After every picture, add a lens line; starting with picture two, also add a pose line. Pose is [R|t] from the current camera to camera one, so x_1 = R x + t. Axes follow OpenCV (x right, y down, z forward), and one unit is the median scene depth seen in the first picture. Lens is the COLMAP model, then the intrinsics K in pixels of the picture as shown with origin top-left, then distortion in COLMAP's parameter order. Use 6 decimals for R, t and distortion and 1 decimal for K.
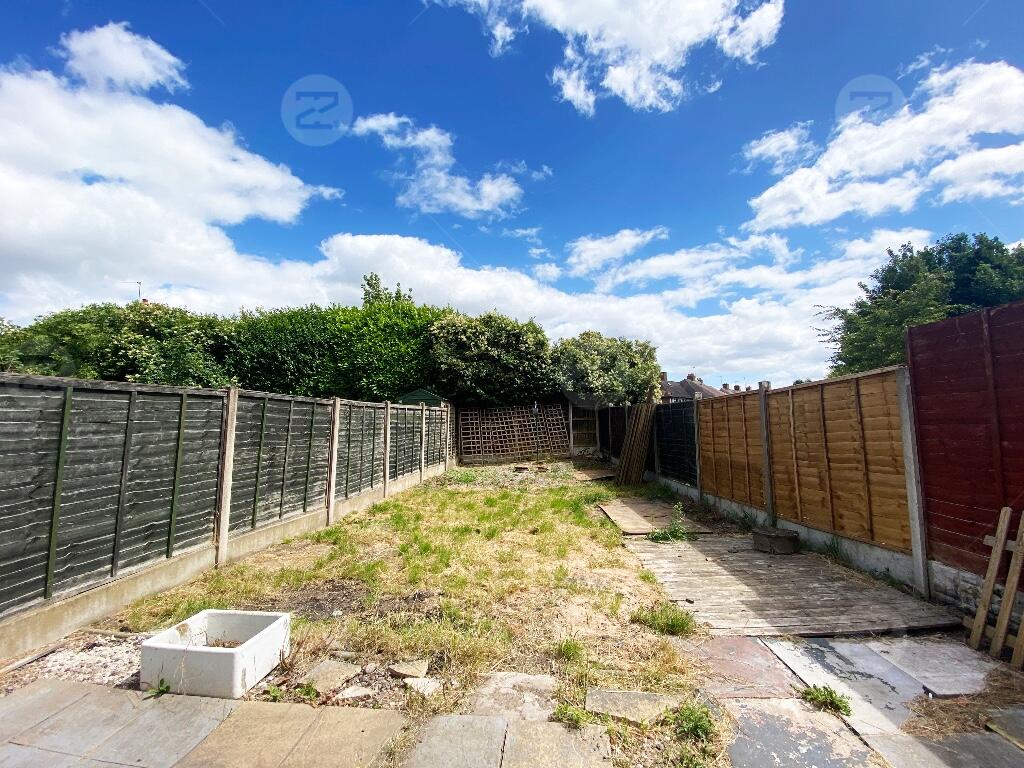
lens RADIAL K [[415.2, 0, 507.9], [0, 415.2, 382.3], [0, 0, 1]] dist [0.036579, -0.031160]
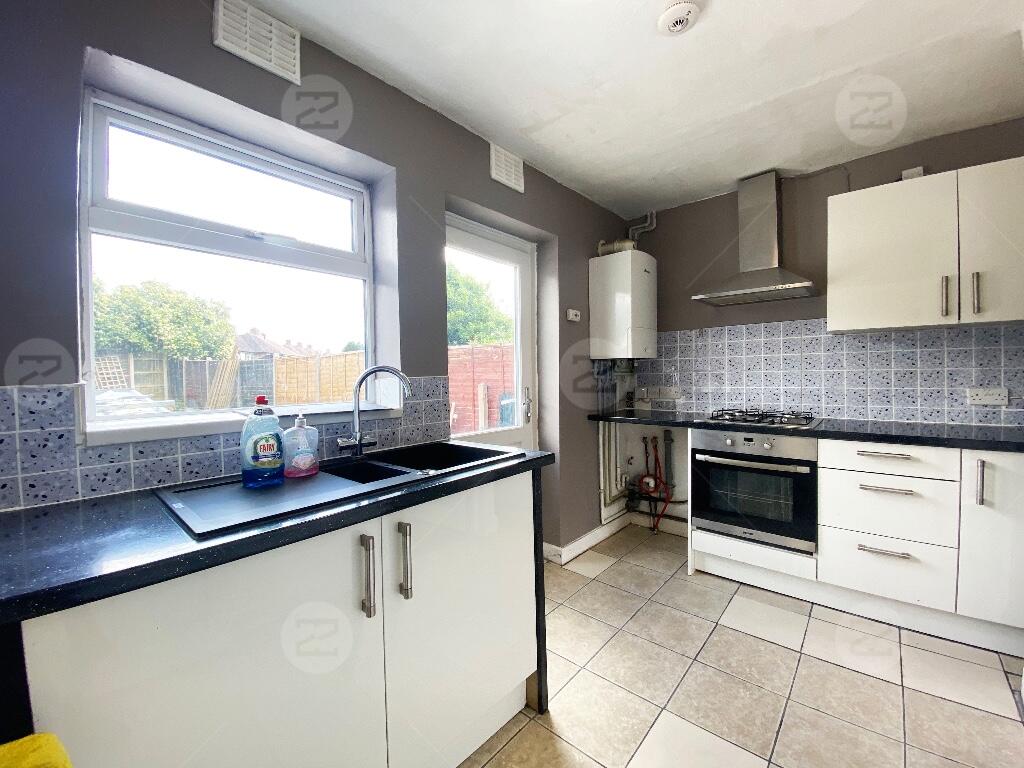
lens RADIAL K [[415.2, 0, 507.9], [0, 415.2, 382.3], [0, 0, 1]] dist [0.036579, -0.031160]
pose [[0.570028, -0.019937, 0.821384, -0.147621], [-0.067200, 0.995225, 0.070793, -0.014433], [-0.818873, -0.095551, 0.565966, -0.247153]]
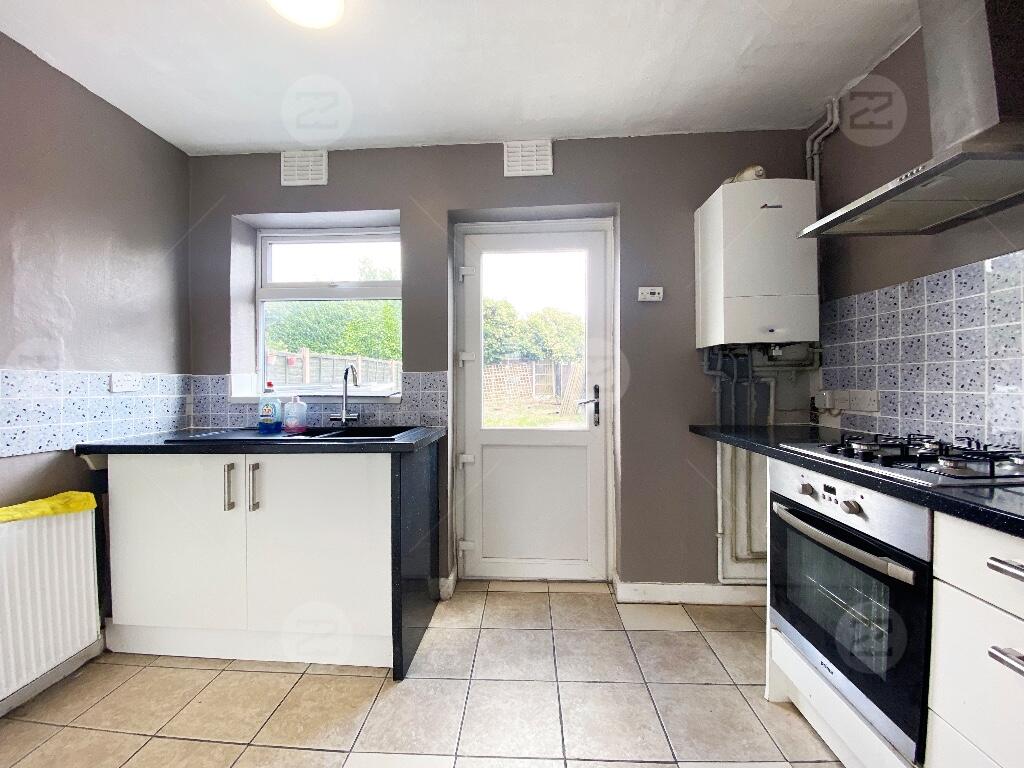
lens RADIAL K [[420.5, 0, 504.5], [0, 420.5, 382.8], [0, 0, 1]] dist [-0.000224, -0.000047]
pose [[0.998275, -0.005777, 0.058426, -0.022214], [0.000008, 0.995160, 0.098265, -0.016972], [-0.058711, -0.098095, 0.993444, -0.317490]]
